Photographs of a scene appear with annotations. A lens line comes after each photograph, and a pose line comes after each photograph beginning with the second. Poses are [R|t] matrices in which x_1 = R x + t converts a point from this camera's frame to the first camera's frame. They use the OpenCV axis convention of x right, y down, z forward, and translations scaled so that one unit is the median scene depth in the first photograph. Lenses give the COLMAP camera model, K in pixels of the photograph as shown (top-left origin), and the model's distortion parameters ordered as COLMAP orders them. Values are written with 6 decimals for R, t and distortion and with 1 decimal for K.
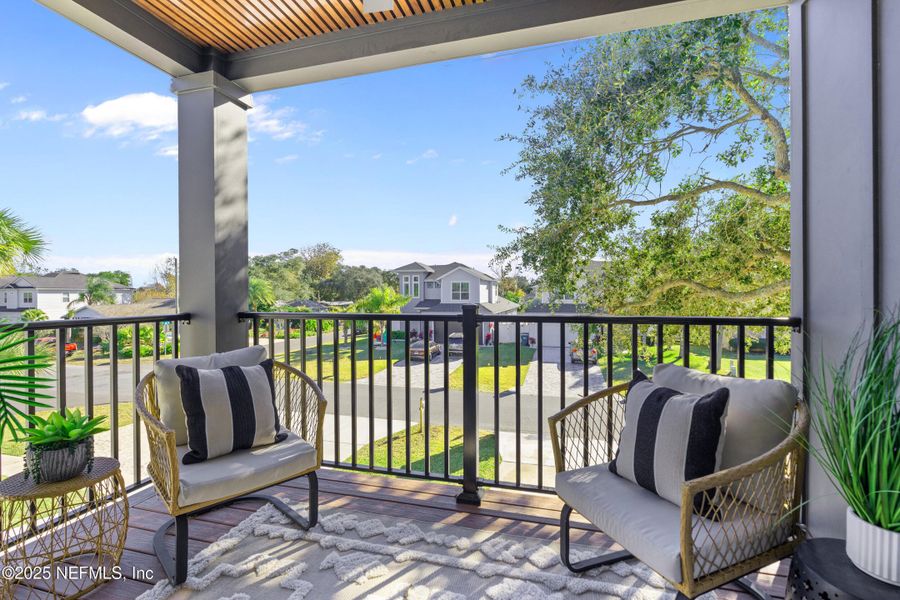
lens RADIAL K [[388.9, 0, 452.3], [0, 388.9, 295.5], [0, 0, 1]] dist [-0.013505, 0.000261]
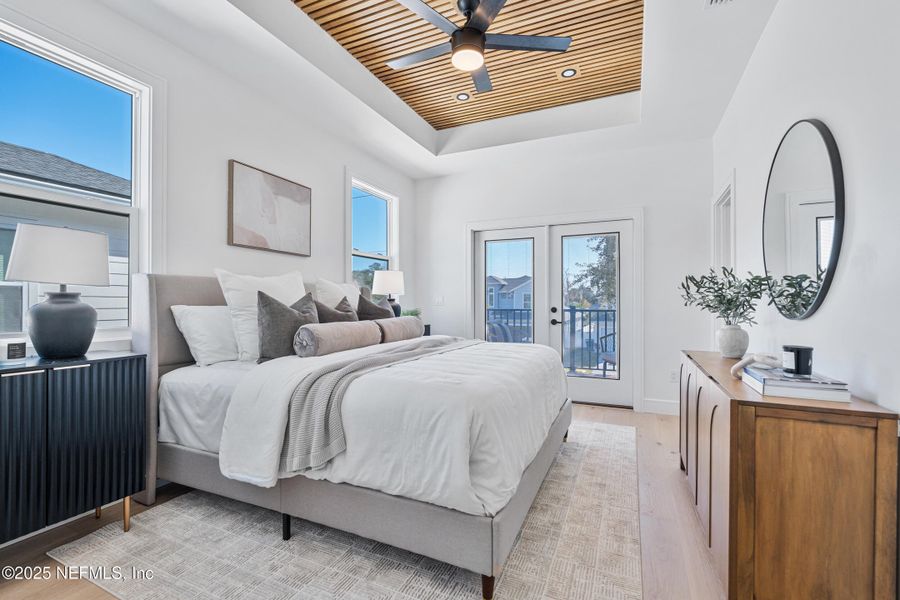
lens RADIAL K [[388.9, 0, 454.4], [0, 388.9, 295.6], [0, 0, 1]] dist [-0.013505, 0.000261]
pose [[0.988635, 0.003604, -0.150296, -0.158793], [-0.007677, 0.999619, -0.026526, 0.020740], [0.150143, 0.027378, 0.988285, -0.801139]]
